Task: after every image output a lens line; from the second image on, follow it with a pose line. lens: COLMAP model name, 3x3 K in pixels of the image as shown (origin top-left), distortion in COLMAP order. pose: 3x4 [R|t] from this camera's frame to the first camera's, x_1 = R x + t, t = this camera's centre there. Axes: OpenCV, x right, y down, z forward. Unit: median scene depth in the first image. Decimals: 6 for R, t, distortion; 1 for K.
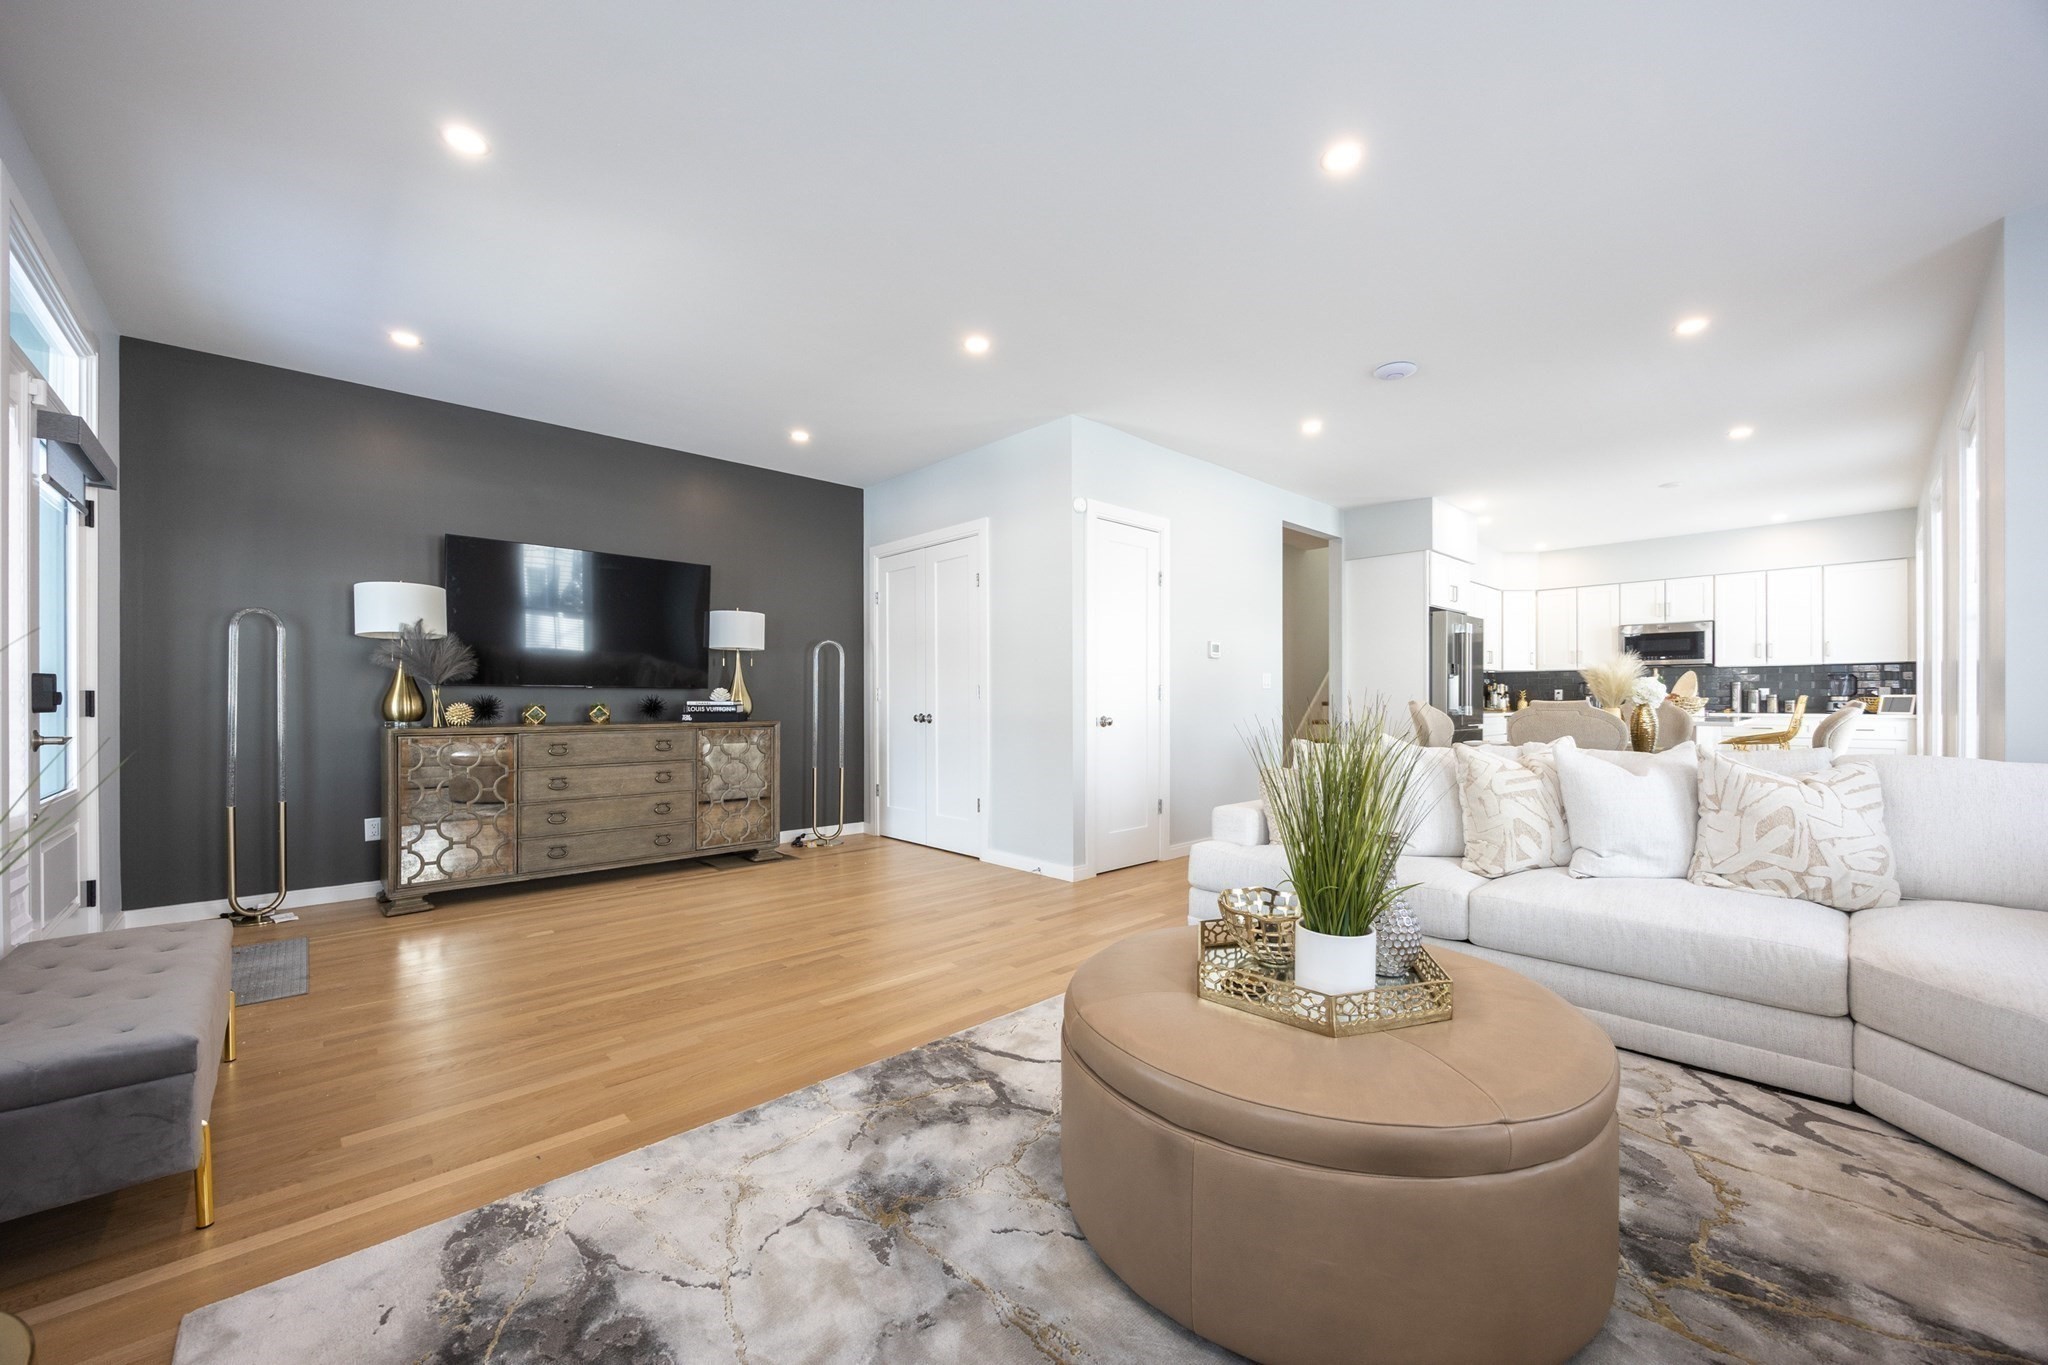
lens RADIAL K [[783.5, 0, 1022.5], [0, 783.5, 697.0], [0, 0, 1]] dist [-0.008511, 0.000991]
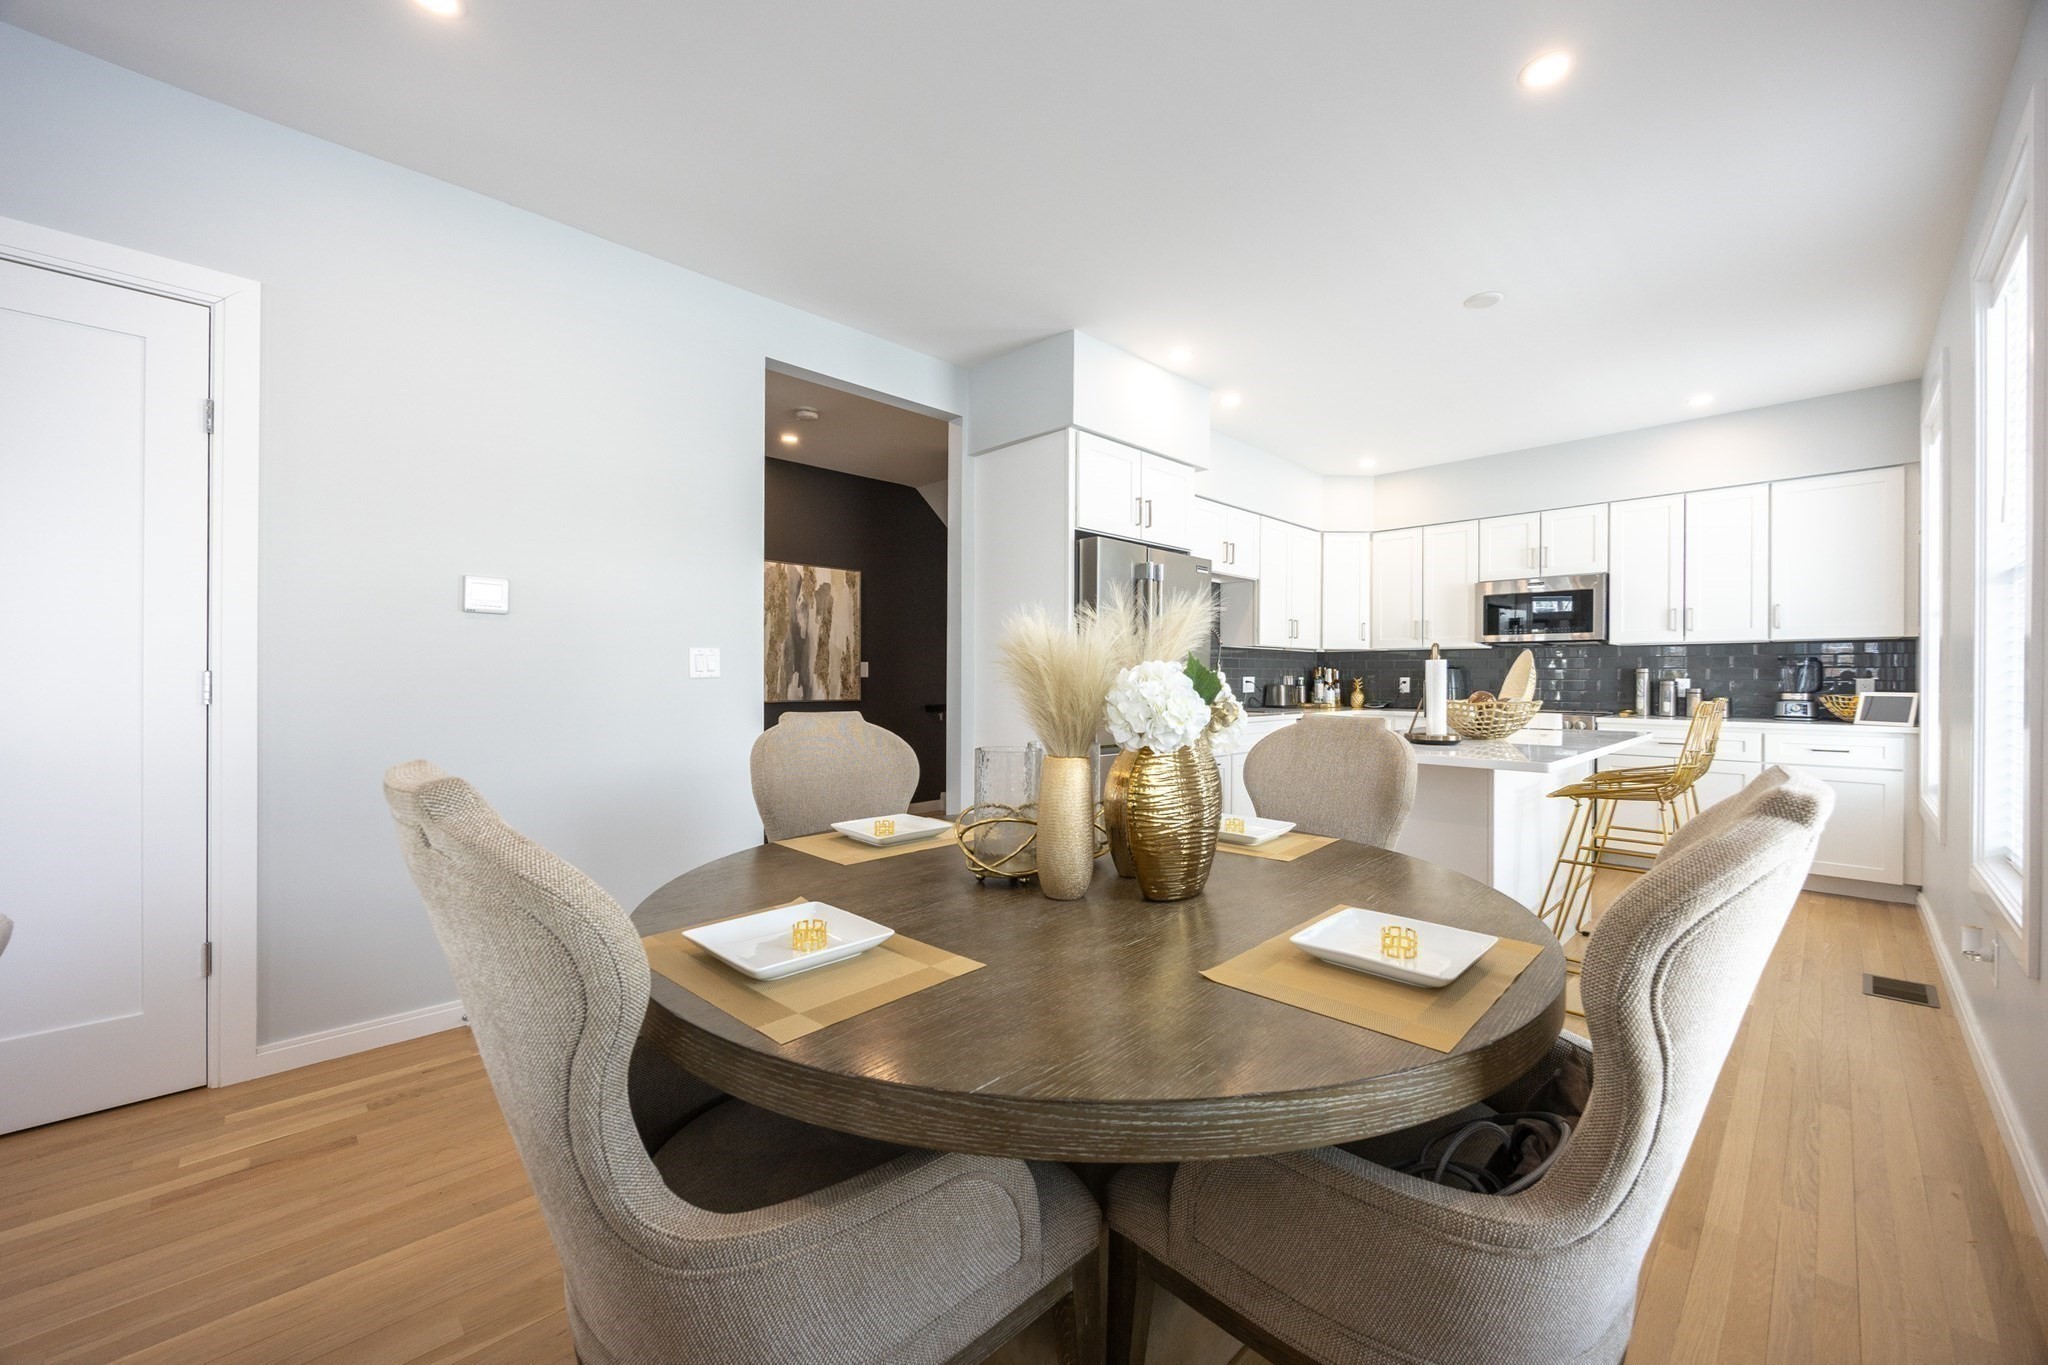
lens RADIAL K [[783.5, 0, 1043.4], [0, 783.5, 680.0], [0, 0, 1]] dist [-0.008511, 0.000991]
pose [[0.999445, 0.005568, 0.032845, 0.496857], [-0.005744, 0.999970, 0.005275, -0.012732], [-0.032814, -0.005461, 0.999447, 0.459201]]
